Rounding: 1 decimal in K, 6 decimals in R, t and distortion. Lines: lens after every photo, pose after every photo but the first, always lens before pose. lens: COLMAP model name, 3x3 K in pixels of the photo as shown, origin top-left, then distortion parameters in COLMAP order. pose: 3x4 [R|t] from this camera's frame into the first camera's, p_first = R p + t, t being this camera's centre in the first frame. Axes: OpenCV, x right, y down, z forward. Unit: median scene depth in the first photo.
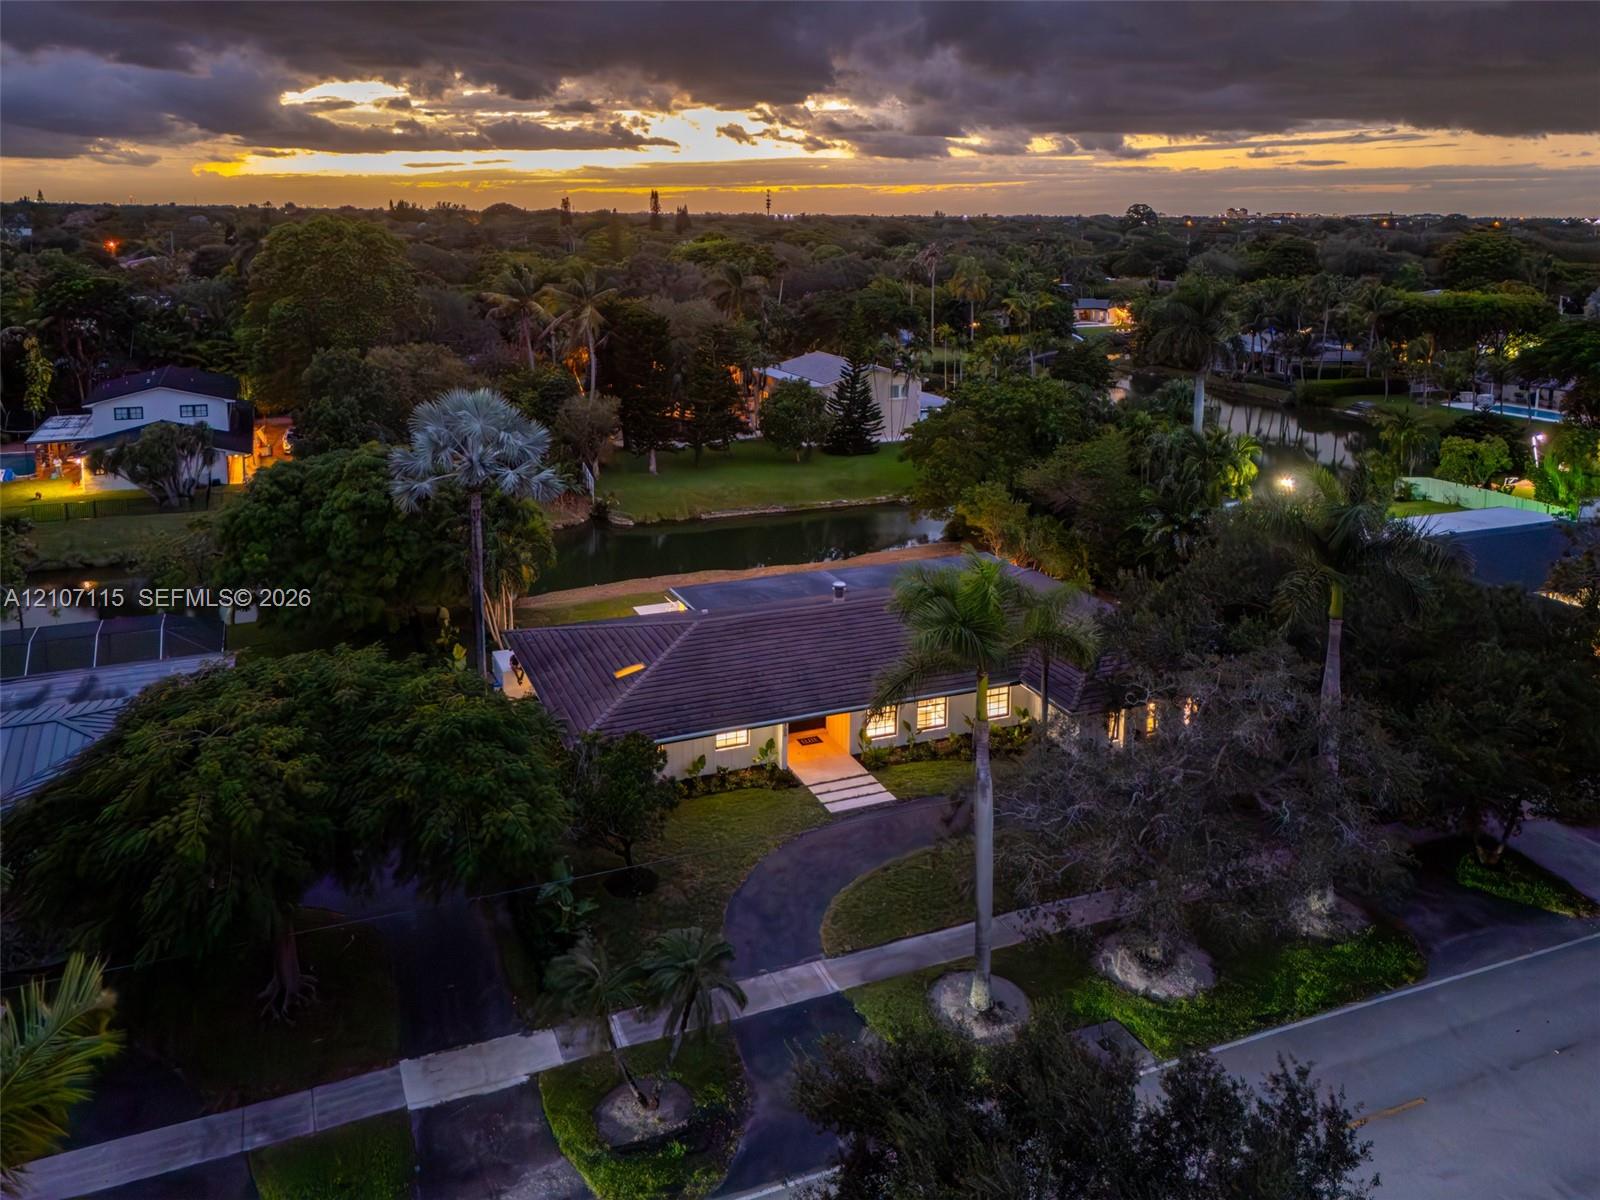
lens RADIAL K [[1164.9, 0, 800.0], [0, 1164.9, 600.0], [0, 0, 1]] dist [0.059357, -0.003646]
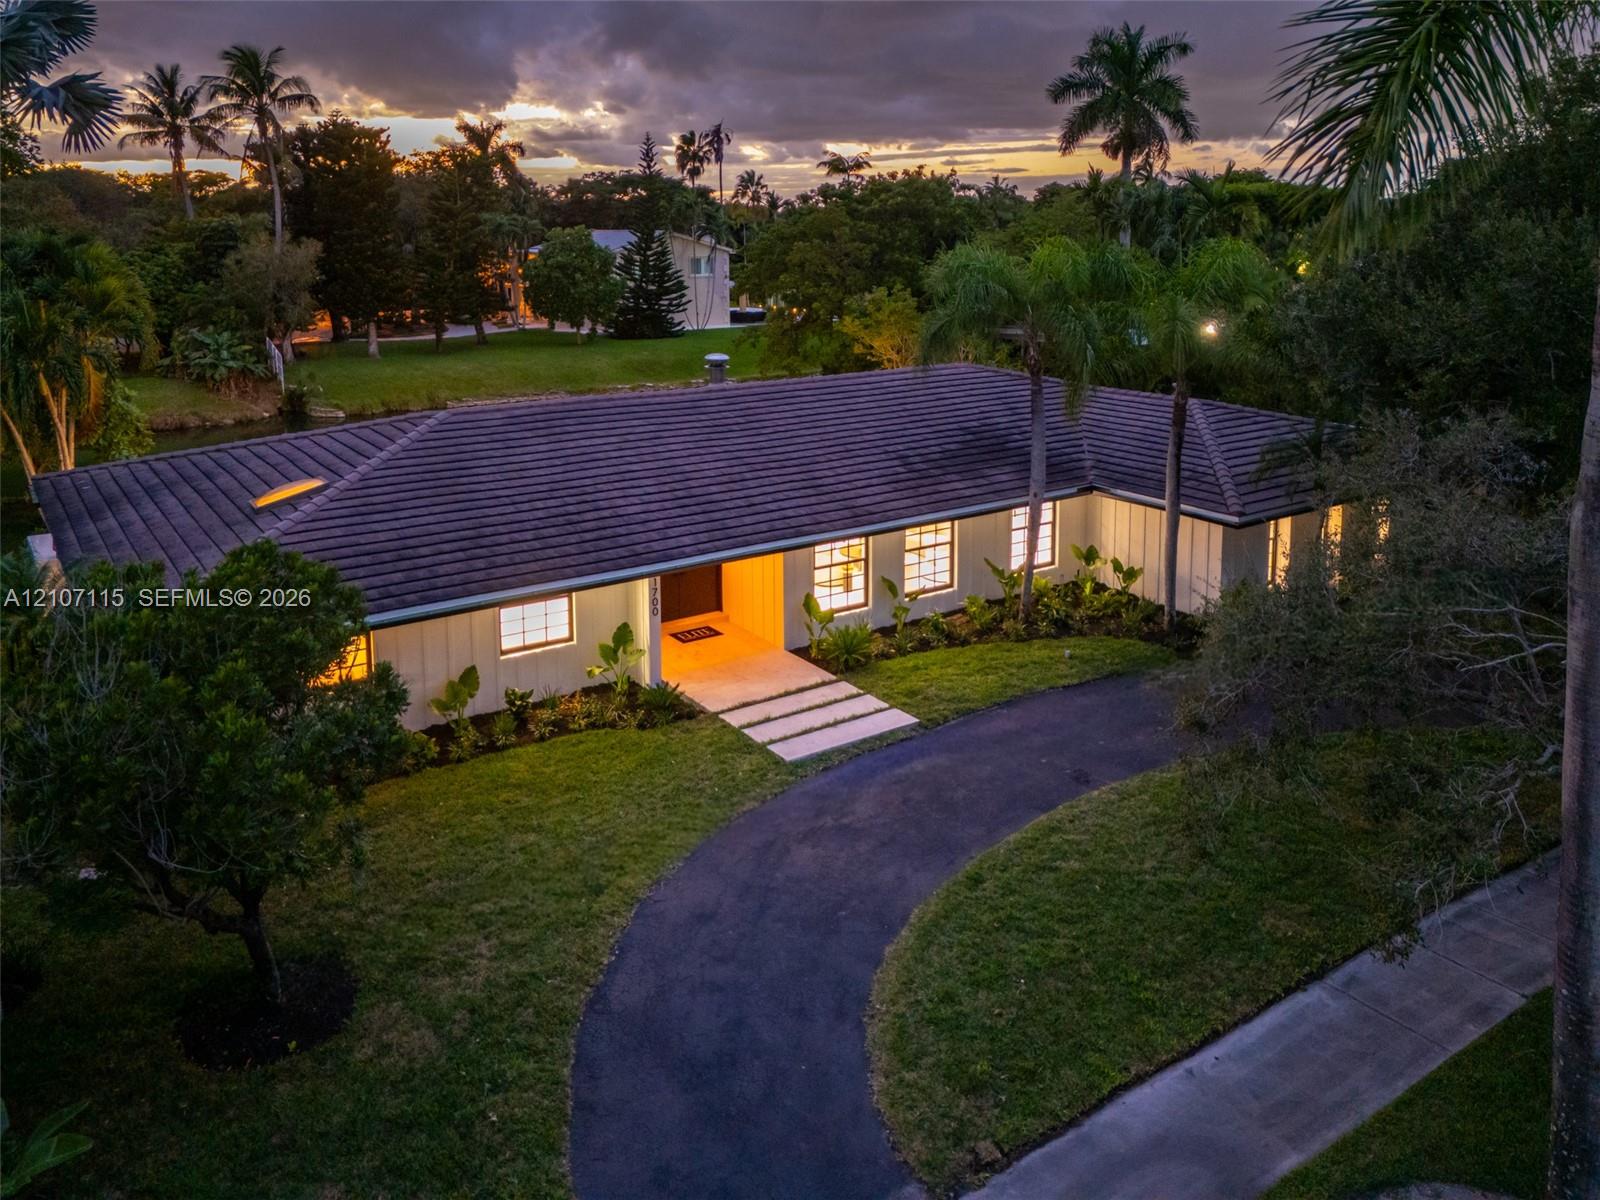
lens RADIAL K [[1173.7, 0, 800.9], [0, 1173.7, 513.0], [0, 0, 1]] dist [0.036759, -0.003648]
pose [[0.977666, -0.051682, 0.203711, -0.048821], [0.067089, 0.995326, -0.069462, 0.113222], [-0.199169, 0.081577, 0.976564, 0.531045]]
